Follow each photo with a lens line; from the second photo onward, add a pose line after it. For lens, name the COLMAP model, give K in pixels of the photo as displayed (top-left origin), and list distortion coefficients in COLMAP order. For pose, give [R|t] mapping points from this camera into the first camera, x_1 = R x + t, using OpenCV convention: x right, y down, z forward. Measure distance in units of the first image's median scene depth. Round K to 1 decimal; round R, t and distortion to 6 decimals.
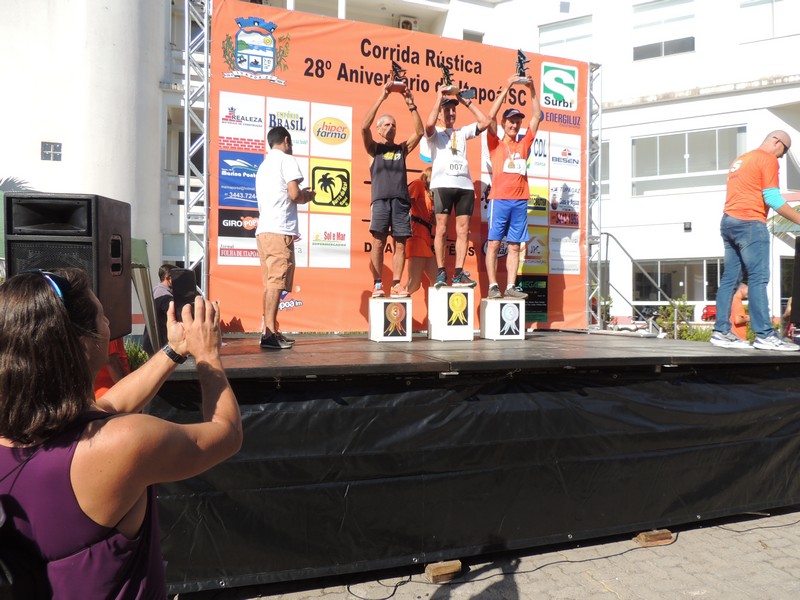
lens RADIAL K [[566.3, 0, 401.0], [0, 566.3, 298.2], [0, 0, 1]] dist [-0.017203, 0.001193]
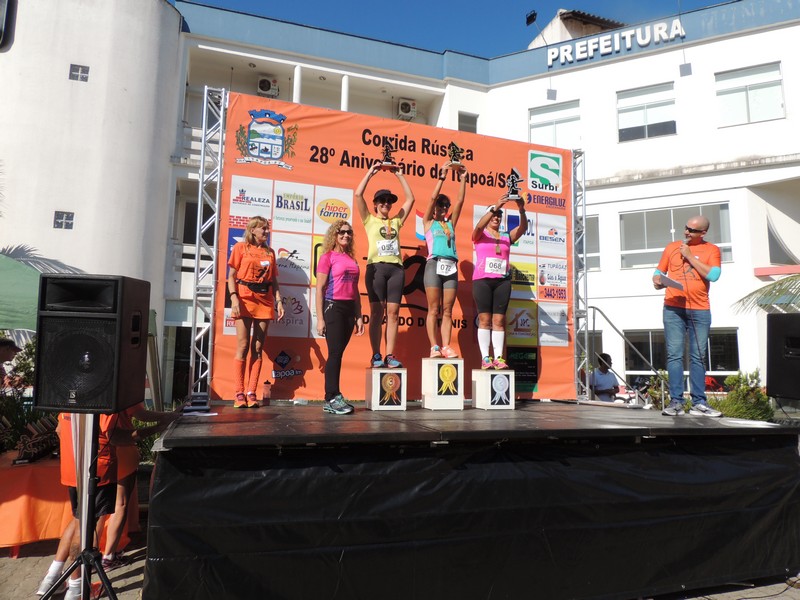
lens RADIAL K [[566.3, 0, 400.7], [0, 566.3, 299.0], [0, 0, 1]] dist [-0.017203, 0.001193]
pose [[0.999939, 0.010500, 0.003442, 0.002772], [-0.010041, 0.993470, -0.113652, -0.008222], [-0.004613, 0.113611, 0.993515, -0.053194]]
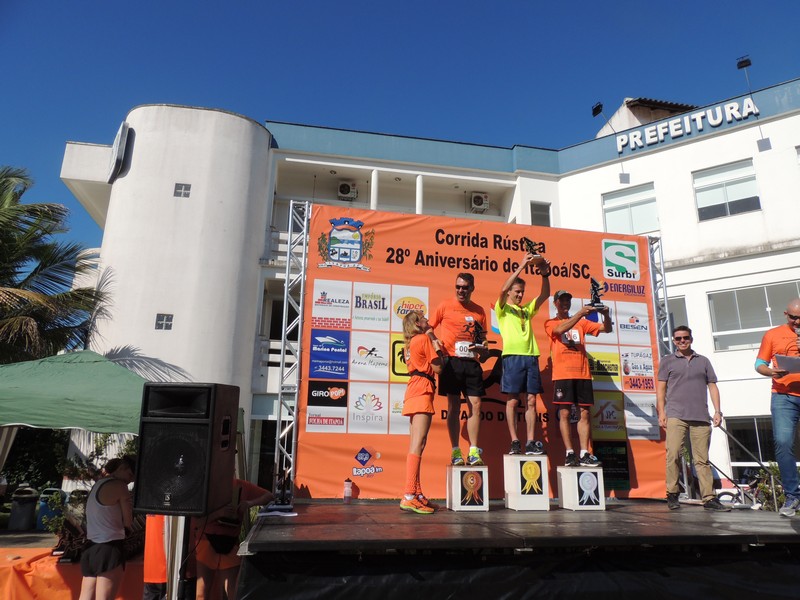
lens RADIAL K [[566.3, 0, 401.8], [0, 566.3, 299.9], [0, 0, 1]] dist [-0.017203, 0.001193]
pose [[0.990682, -0.030738, -0.132680, 0.009341], [-0.005112, 0.965119, -0.261763, -0.020366], [0.136098, 0.260002, 0.955969, -0.072755]]
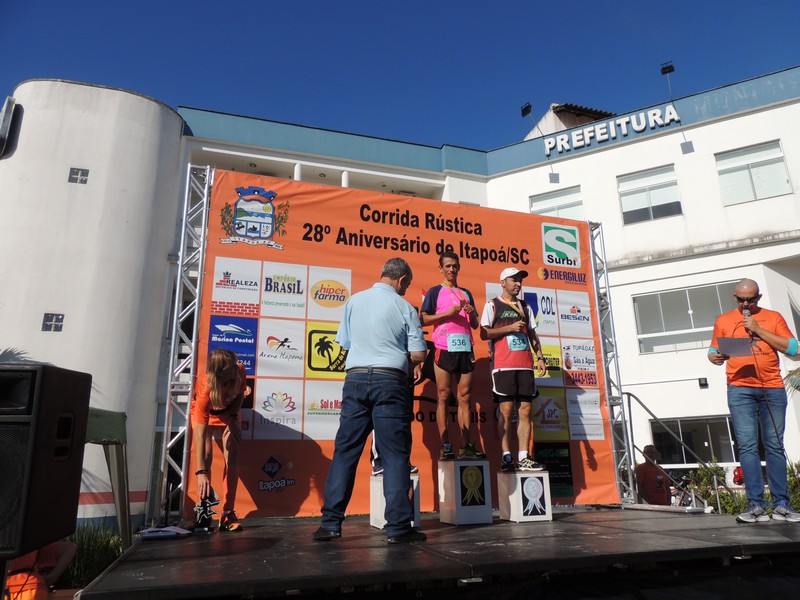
lens RADIAL K [[566.3, 0, 400.5], [0, 566.3, 302.3], [0, 0, 1]] dist [-0.017203, 0.001193]
pose [[0.999673, -0.025069, -0.004959, 0.001232], [0.022733, 0.961036, -0.275489, -0.013764], [0.011672, 0.275286, 0.961292, 0.081189]]
